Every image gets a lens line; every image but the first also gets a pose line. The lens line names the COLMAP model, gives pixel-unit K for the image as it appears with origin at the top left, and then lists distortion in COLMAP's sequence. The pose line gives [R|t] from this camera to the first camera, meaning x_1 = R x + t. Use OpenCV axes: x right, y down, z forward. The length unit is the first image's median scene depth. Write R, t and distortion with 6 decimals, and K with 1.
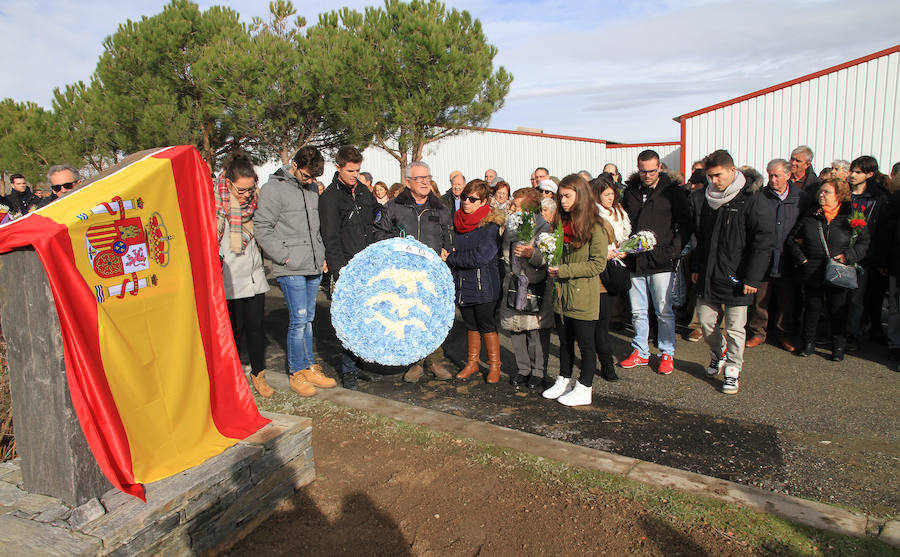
lens RADIAL K [[628.6, 0, 449.4], [0, 628.6, 303.6], [0, 0, 1]] dist [-0.066814, 0.006307]
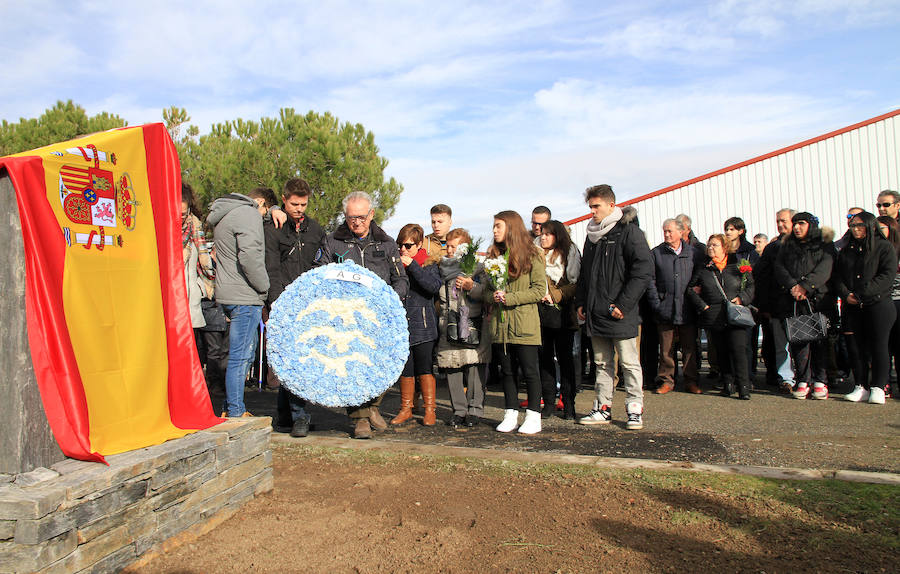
lens RADIAL K [[625.5, 0, 450.0], [0, 625.5, 287.0], [0, 0, 1]] dist [-0.040877, 0.003584]
pose [[0.983268, -0.008319, 0.181973, -0.082408], [0.046087, 0.977818, -0.204324, 0.127278], [-0.176237, 0.209291, 0.961841, 0.015669]]
